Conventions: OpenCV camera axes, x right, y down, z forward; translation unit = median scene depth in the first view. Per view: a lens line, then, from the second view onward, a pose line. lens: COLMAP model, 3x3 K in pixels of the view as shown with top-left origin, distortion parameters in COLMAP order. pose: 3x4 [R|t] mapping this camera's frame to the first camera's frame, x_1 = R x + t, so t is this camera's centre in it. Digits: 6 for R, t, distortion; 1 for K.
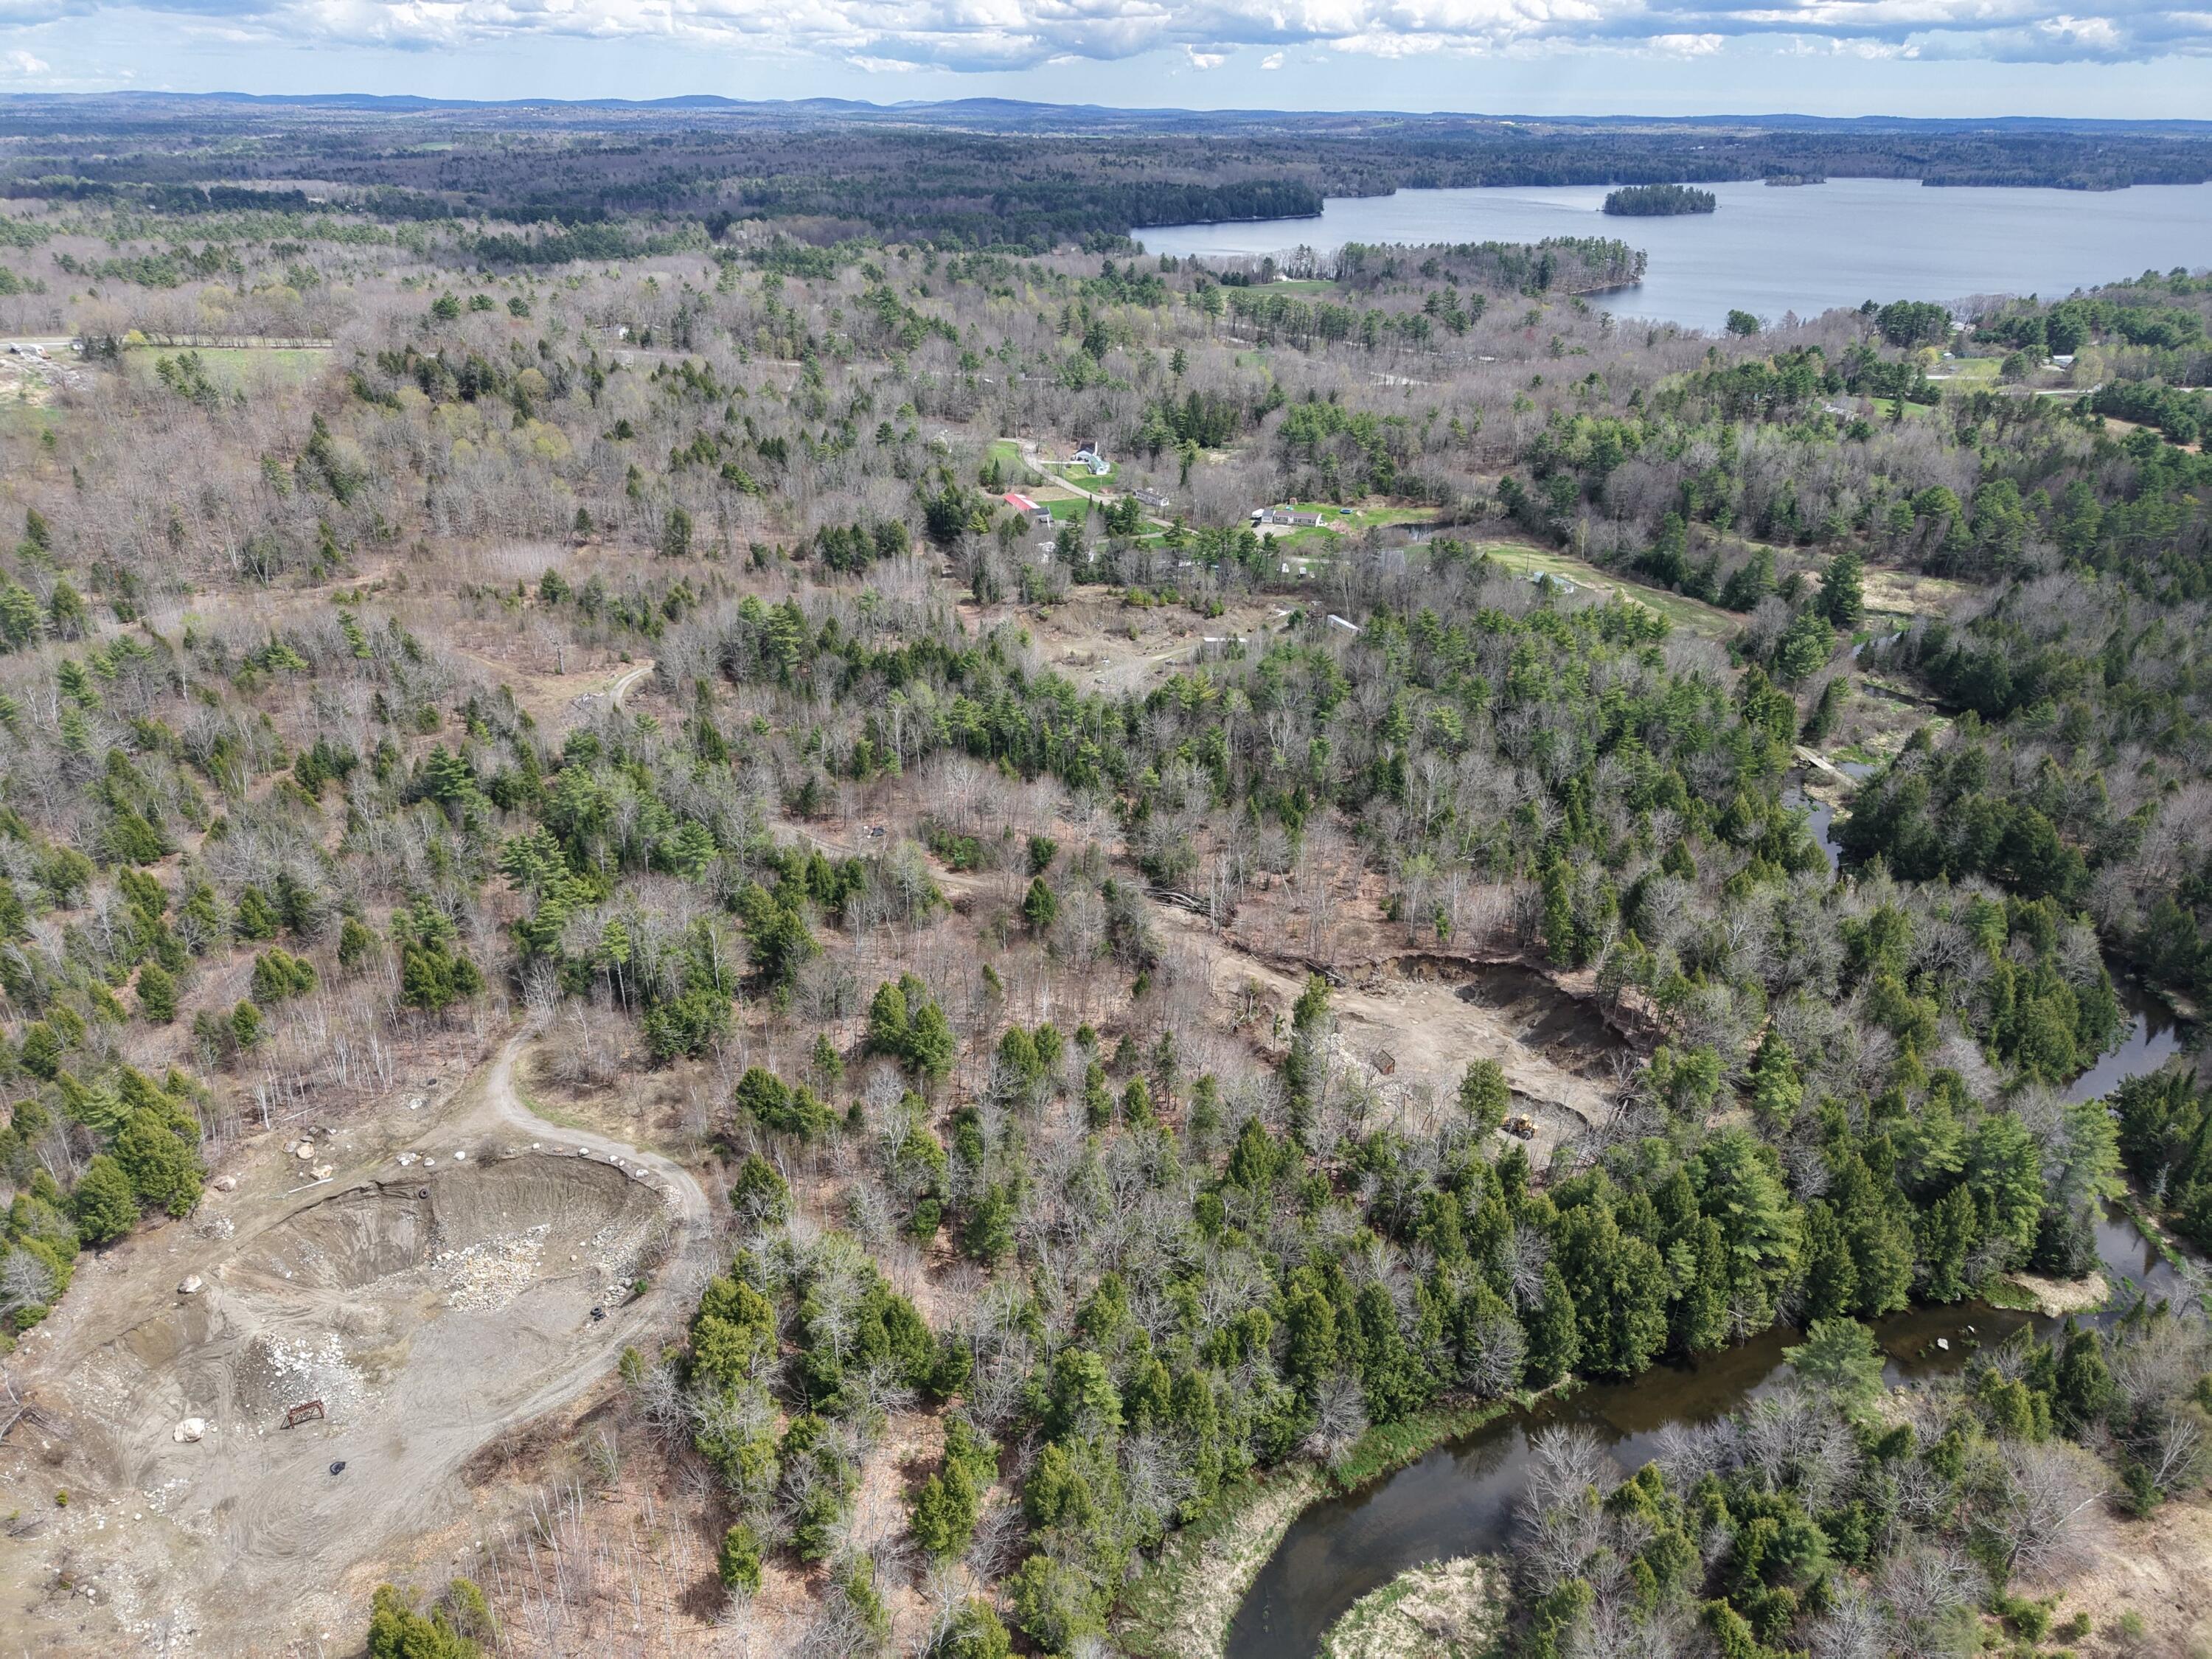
lens RADIAL K [[1481.5, 0, 1101.5], [0, 1481.5, 831.4], [0, 0, 1]] dist [0.021419, -0.016335]
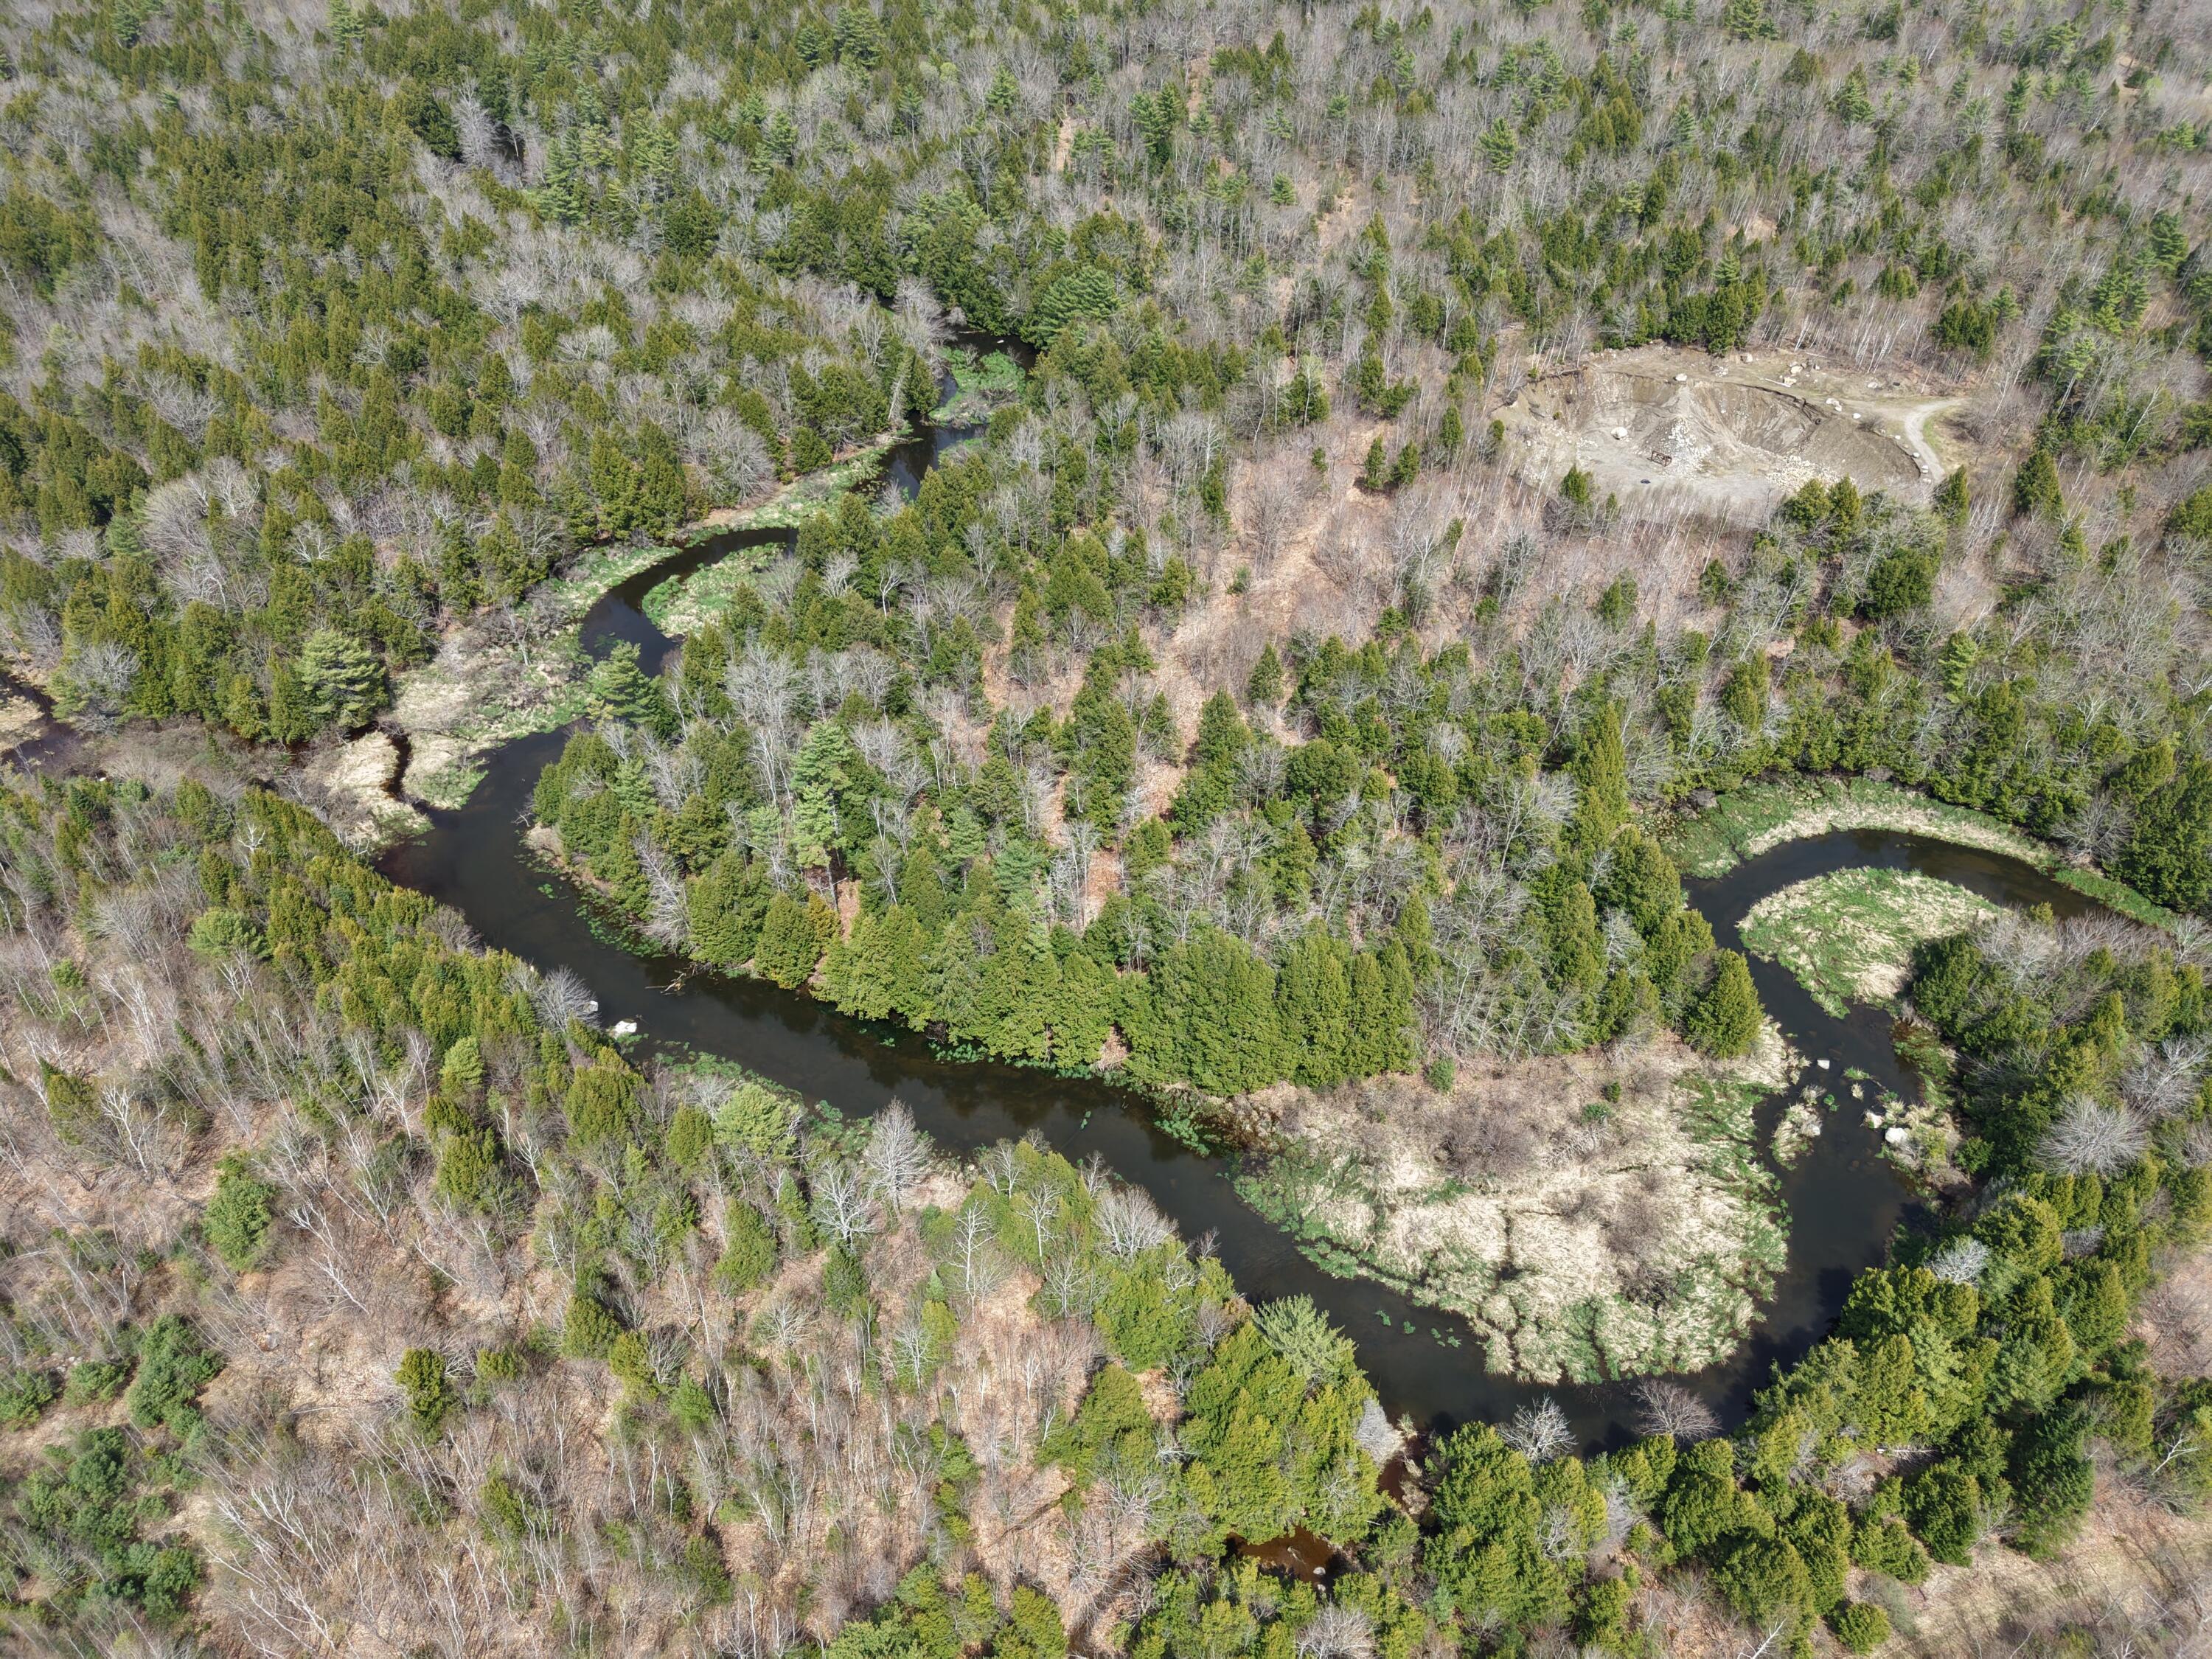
lens RADIAL K [[1481.5, 0, 1094.0], [0, 1481.5, 831.1], [0, 0, 1]] dist [0.021419, -0.016335]
pose [[0.238889, 0.636441, -0.733400, 0.289100], [-0.439089, 0.744441, 0.502999, 0.047737], [0.866102, 0.201867, 0.457294, -0.088286]]
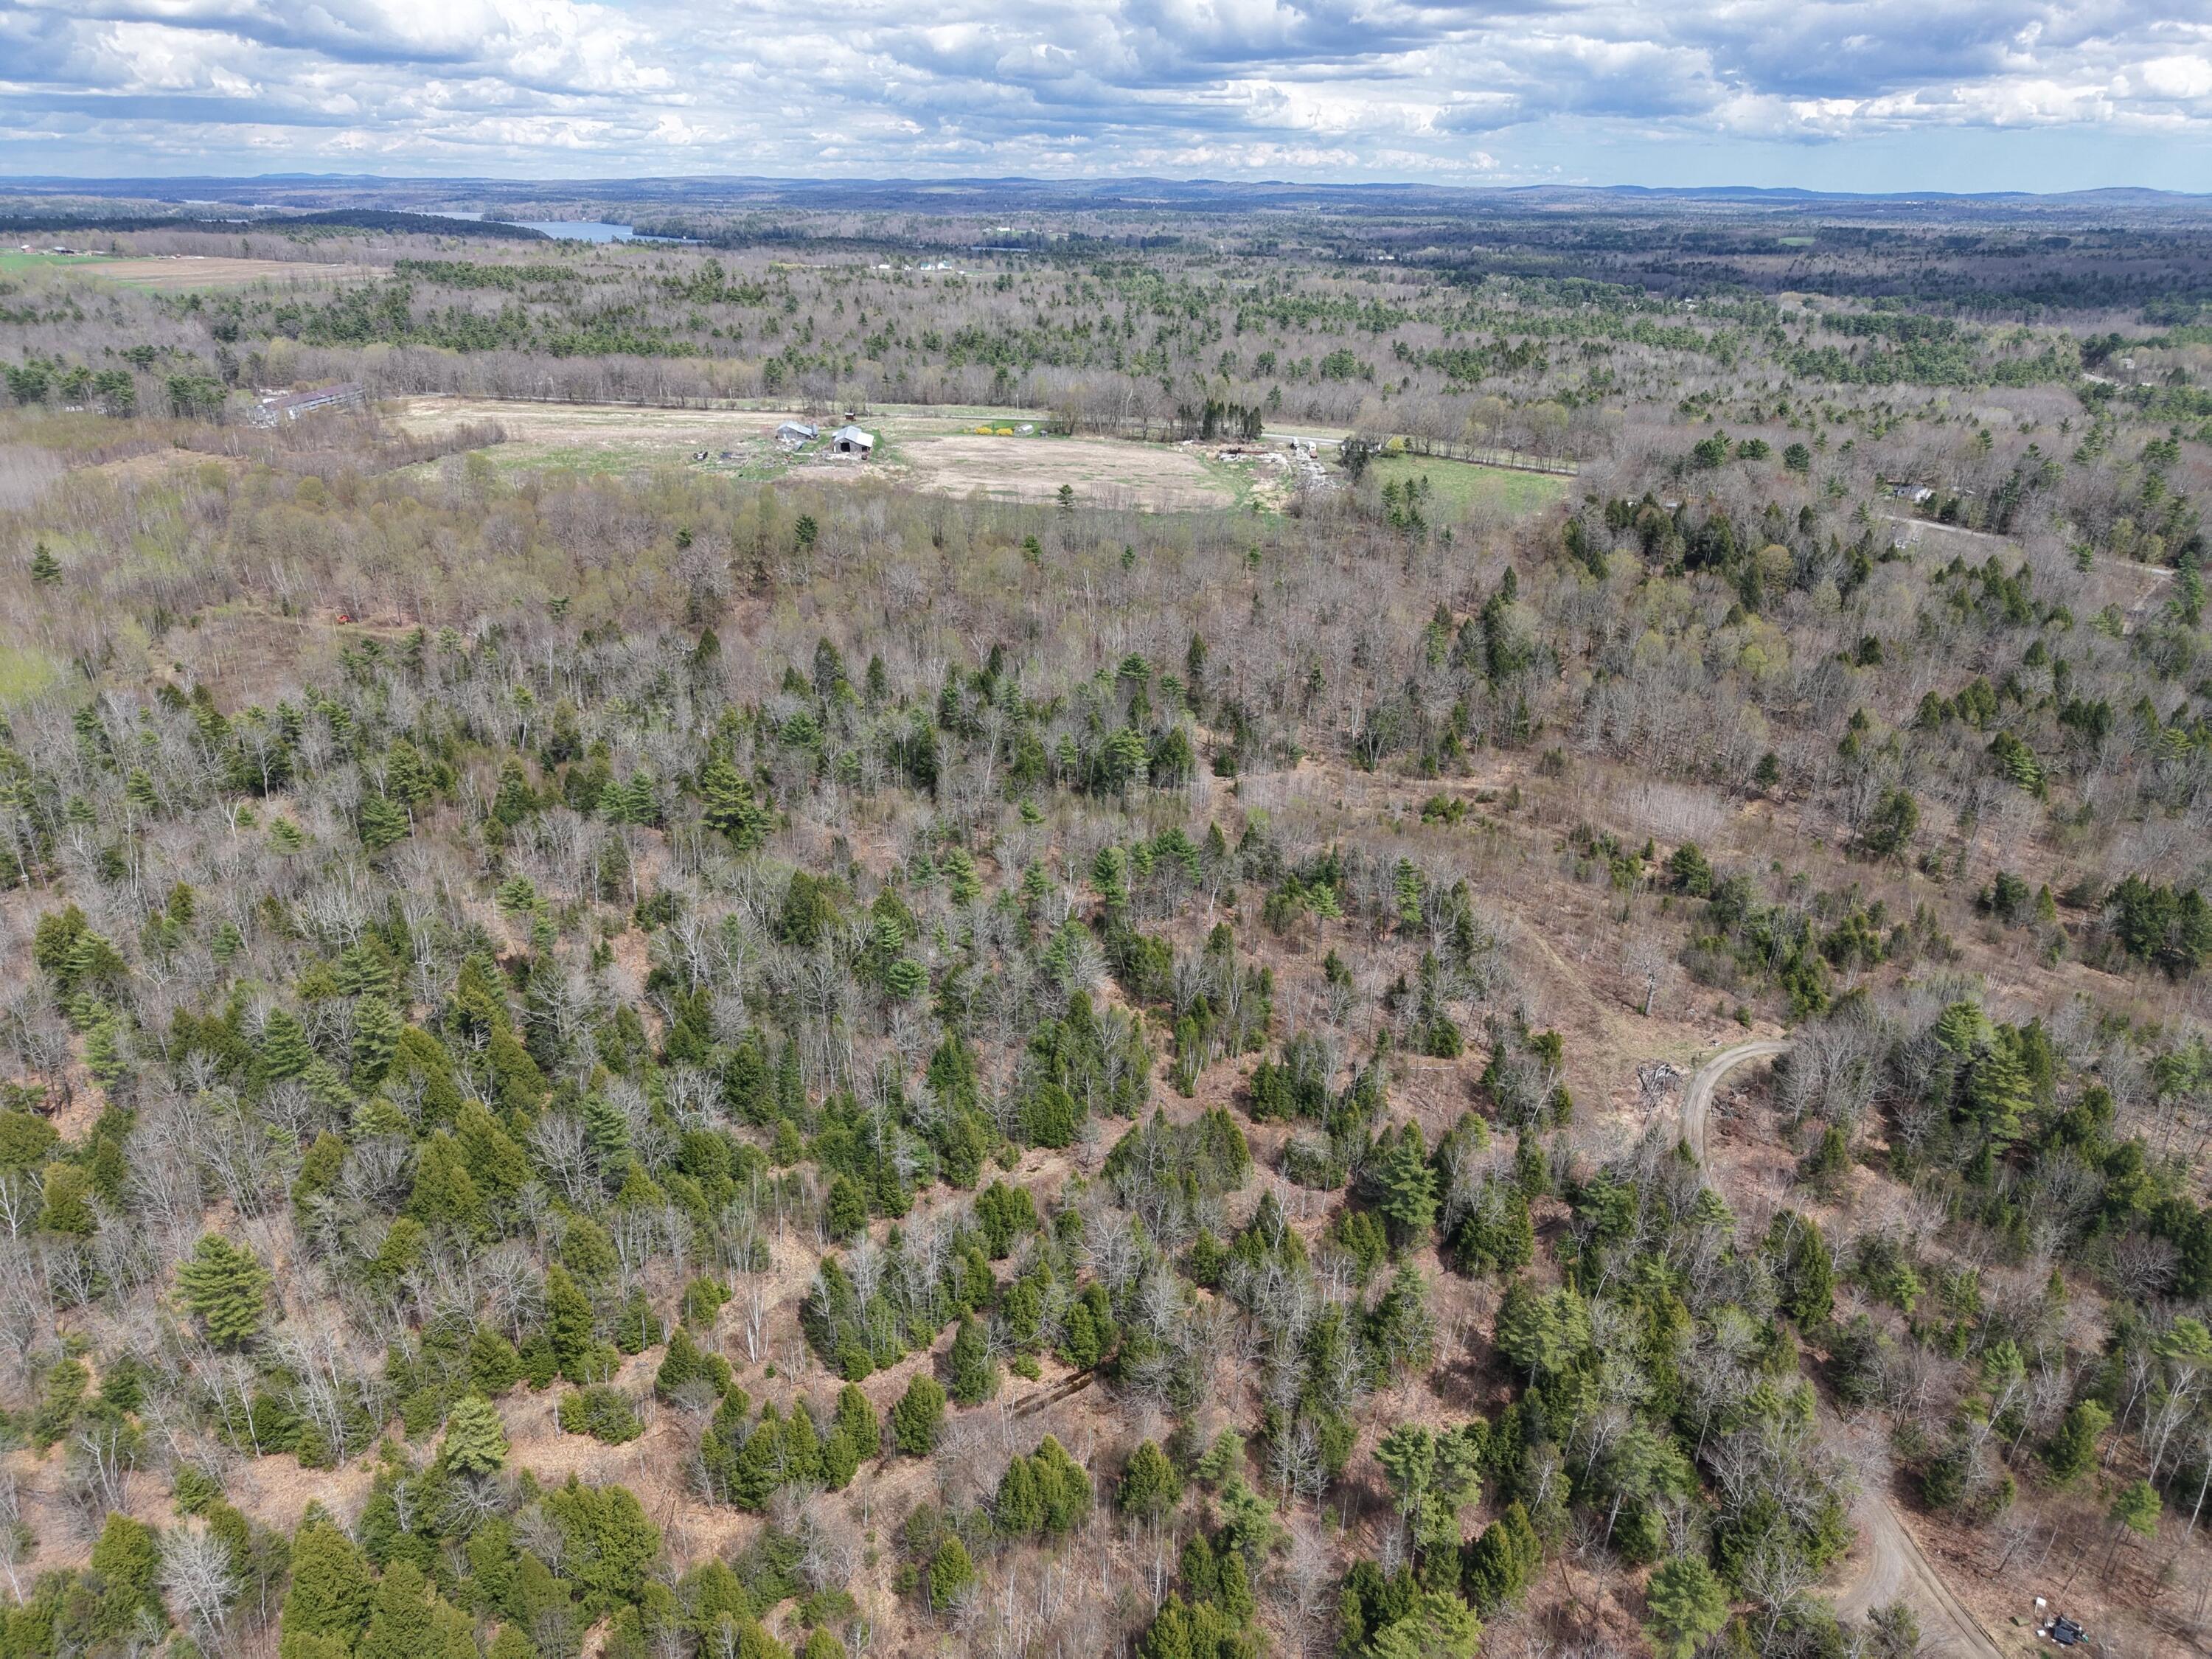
lens RADIAL K [[1481.5, 0, 1098.8], [0, 1481.5, 831.5], [0, 0, 1]] dist [0.021419, -0.016335]
pose [[0.697458, 0.288002, -0.656206, -0.075292], [-0.320854, 0.944279, 0.073409, -0.117301], [0.640784, 0.159347, 0.751002, 0.206255]]
